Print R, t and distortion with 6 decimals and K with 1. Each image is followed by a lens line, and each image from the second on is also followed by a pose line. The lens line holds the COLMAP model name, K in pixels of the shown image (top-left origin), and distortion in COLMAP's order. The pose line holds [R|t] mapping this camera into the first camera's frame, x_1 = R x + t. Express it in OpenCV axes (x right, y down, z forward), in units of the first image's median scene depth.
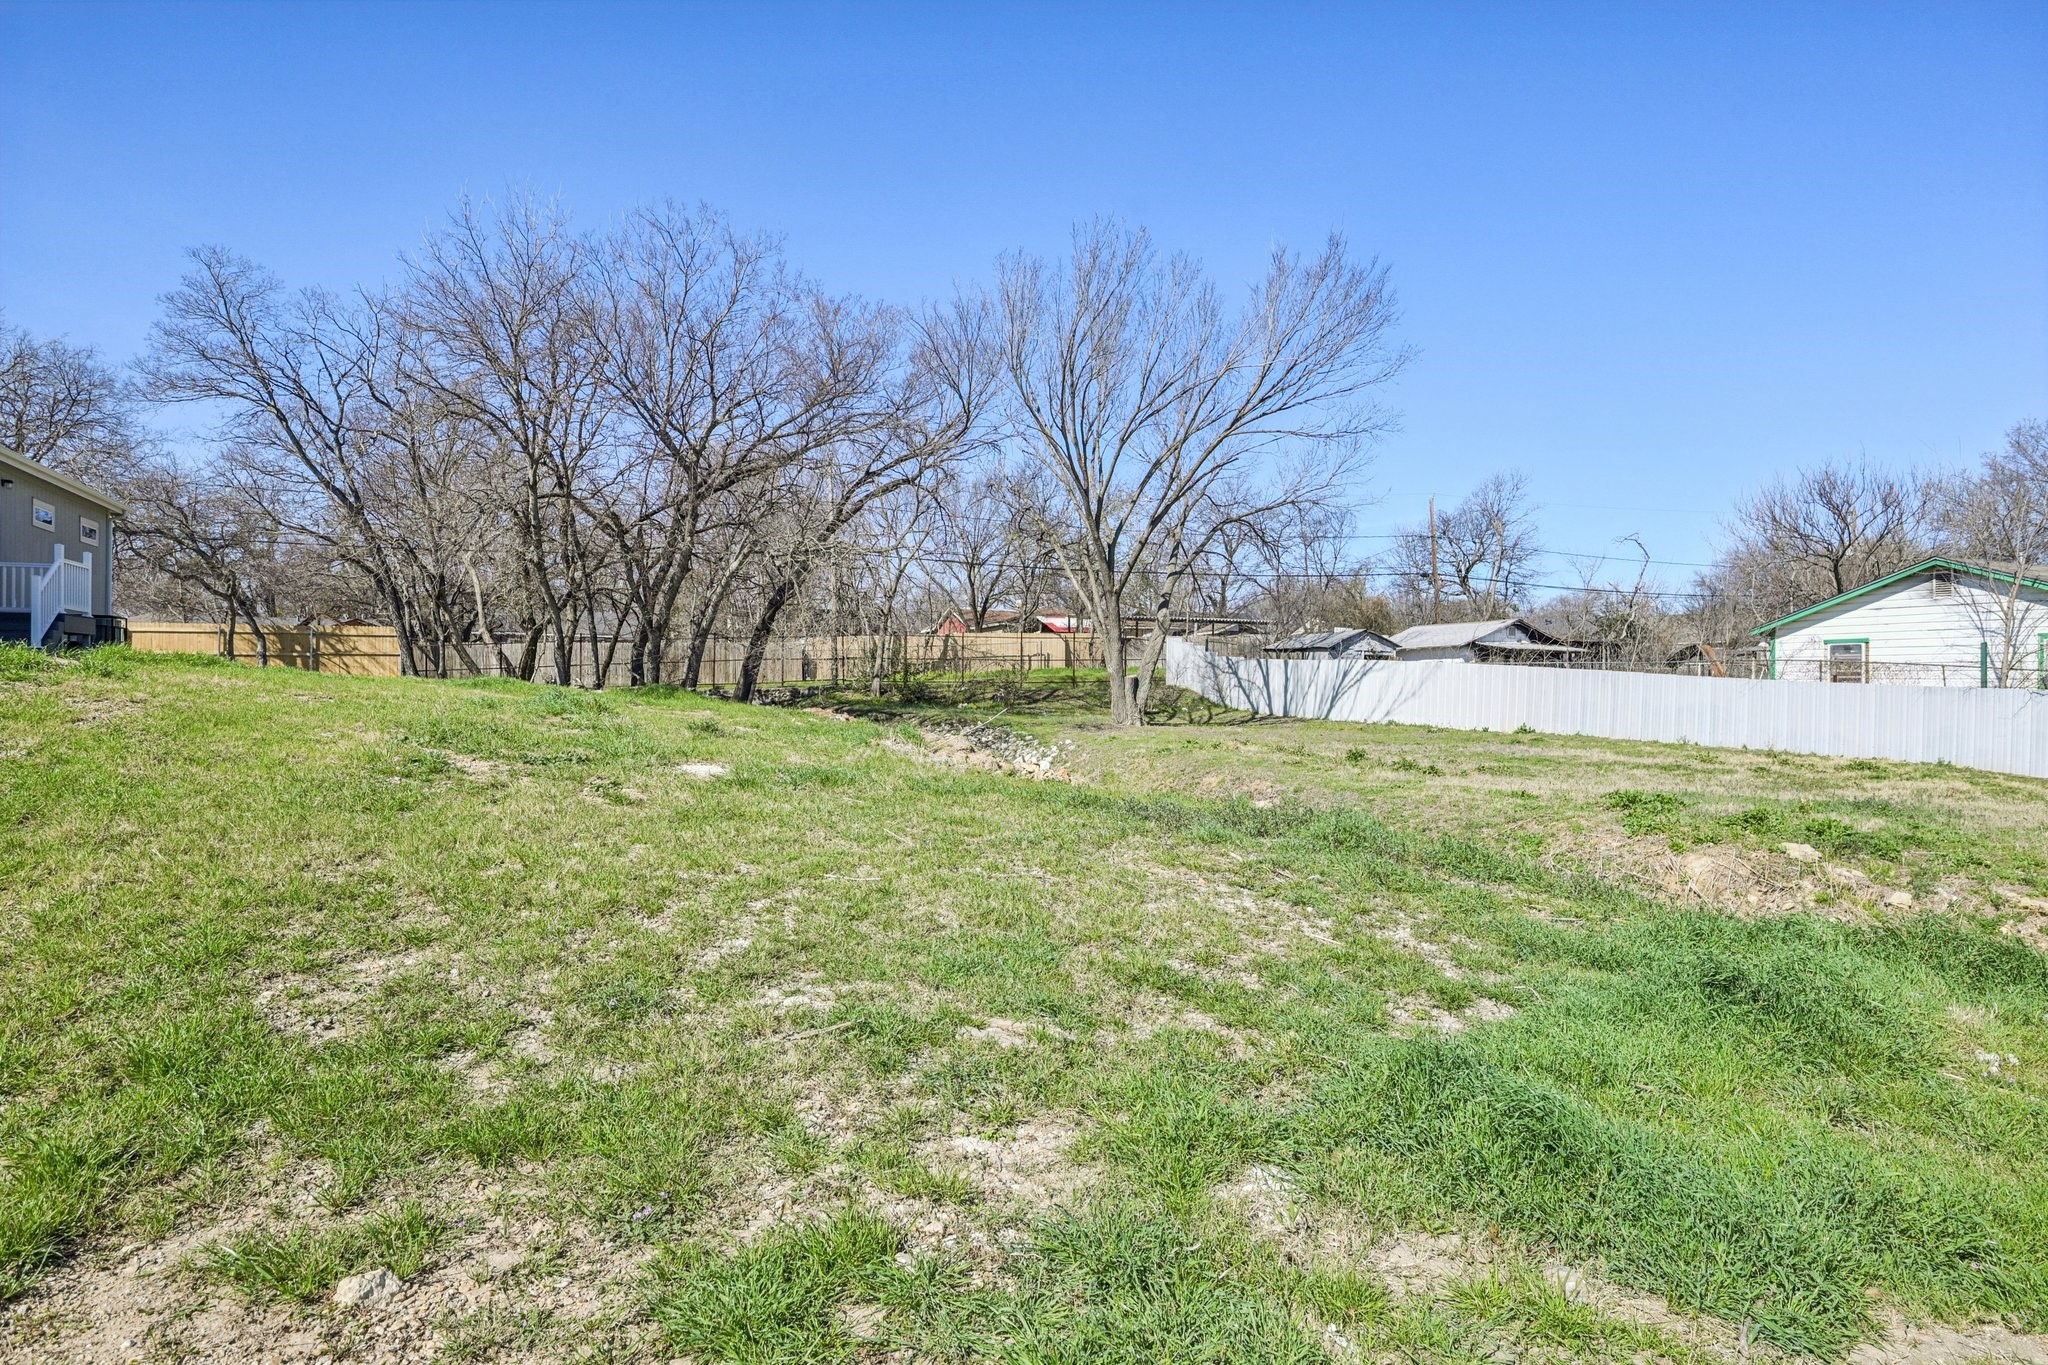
lens RADIAL K [[1141.6, 0, 1024.0], [0, 1141.6, 682.5], [0, 0, 1]] dist [-0.000548, 0.000490]
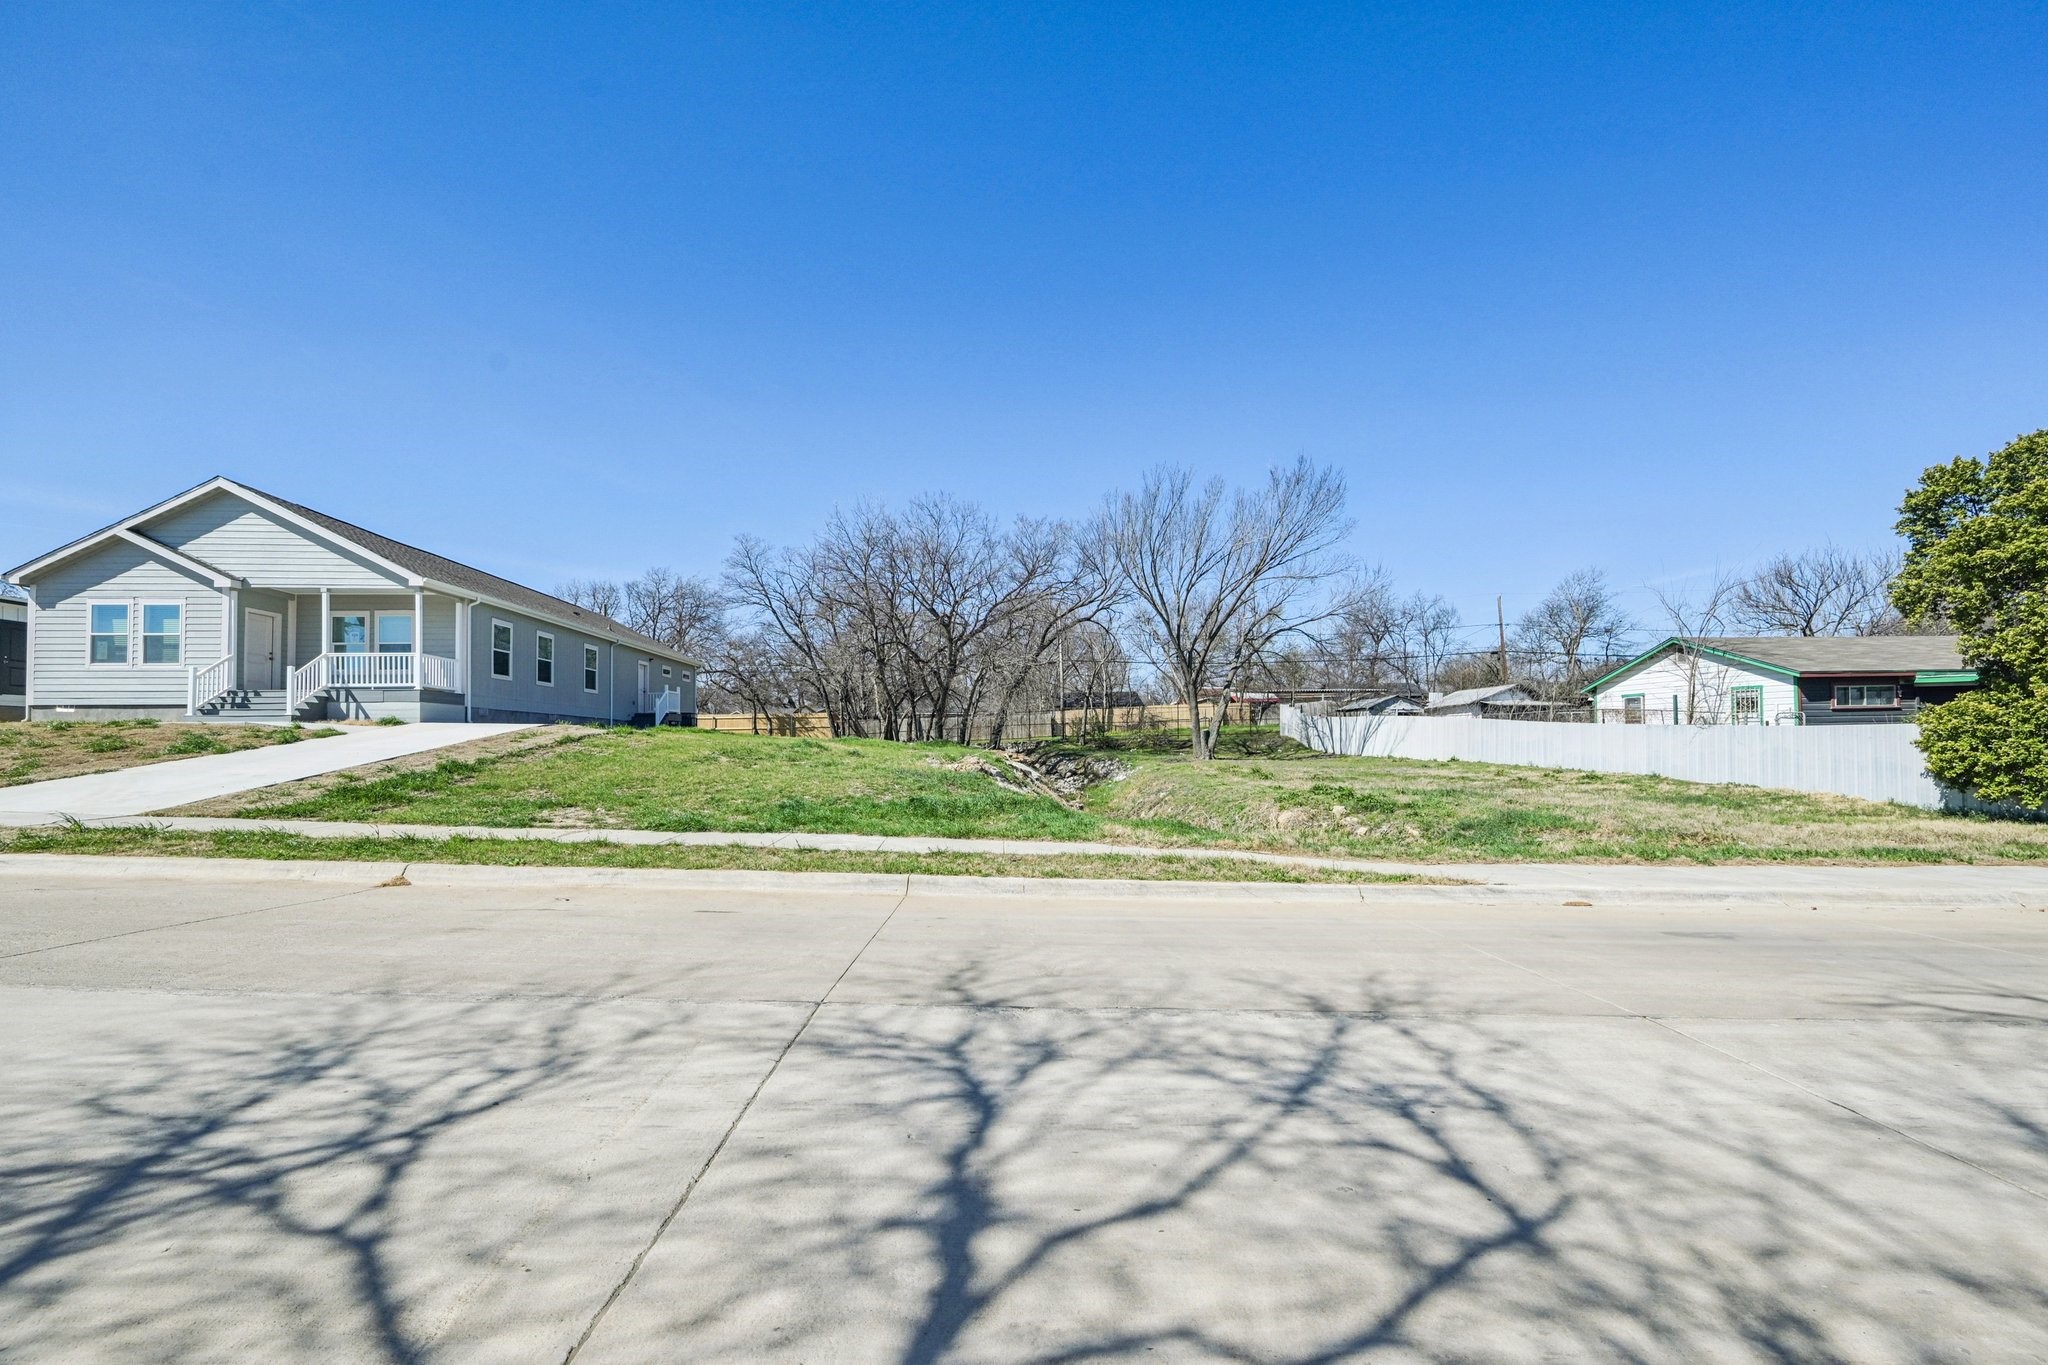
lens RADIAL K [[822.5, 0, 1023.0], [0, 822.5, 720.7], [0, 0, 1]] dist [0.002277, 0.000011]
pose [[0.936690, -0.025790, -0.349209, 0.266792], [0.017255, 0.999472, -0.027531, 0.009492], [0.349735, 0.019762, 0.936640, -0.210463]]
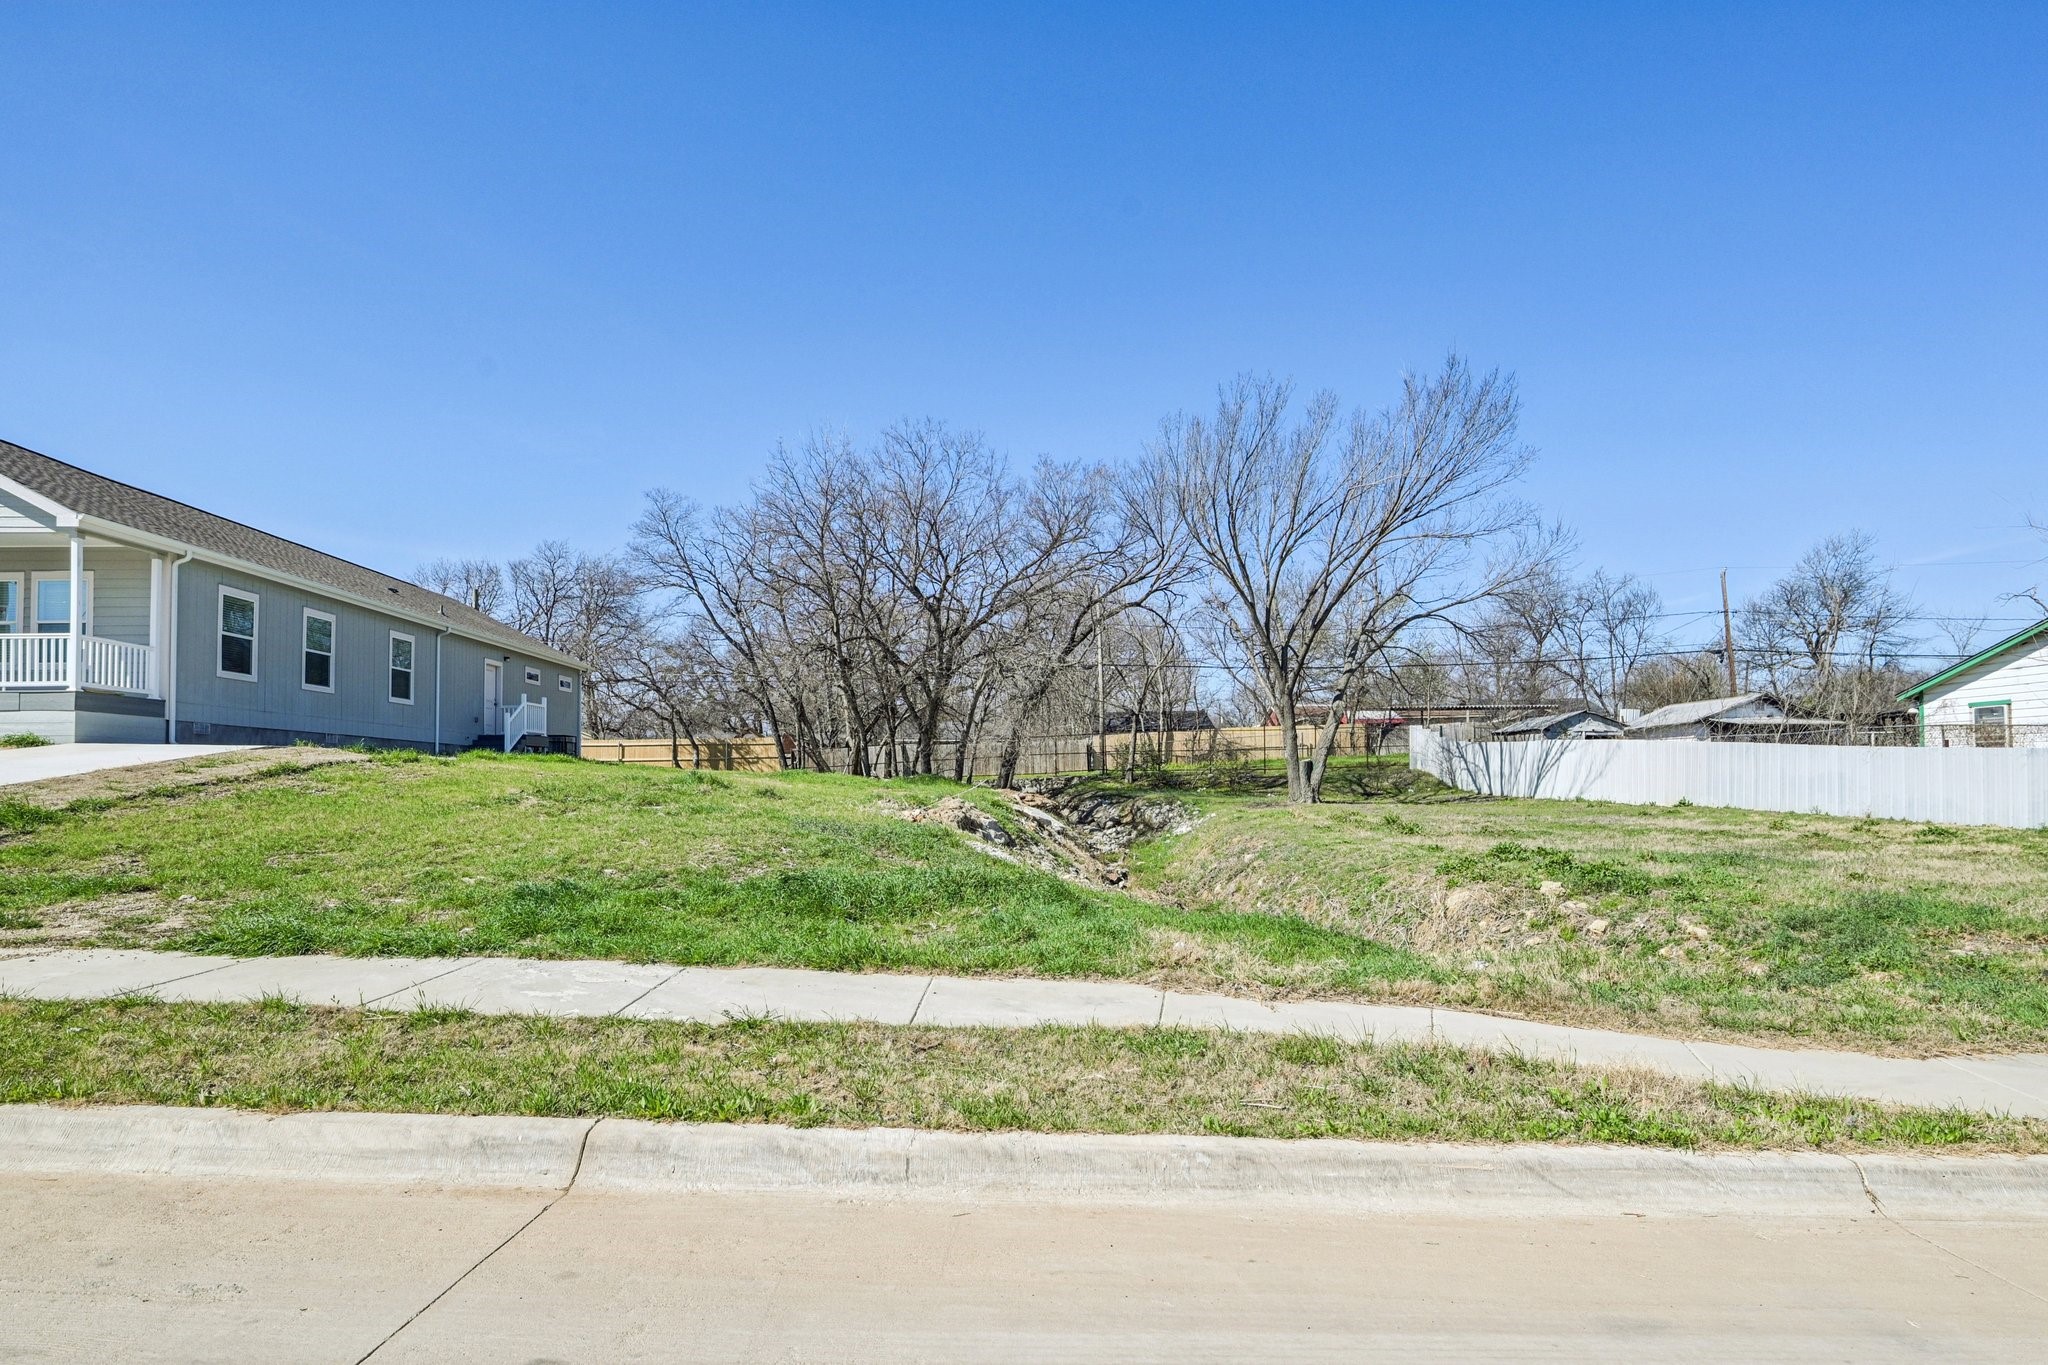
lens RADIAL K [[1052.4, 0, 1020.0], [0, 1052.4, 754.3], [0, 0, 1]] dist [-0.001604, 0.000877]
pose [[0.923324, -0.025202, -0.383194, 0.236367], [0.016197, 0.999512, -0.026710, 0.012062], [0.383681, 0.018455, 0.923281, -0.085120]]
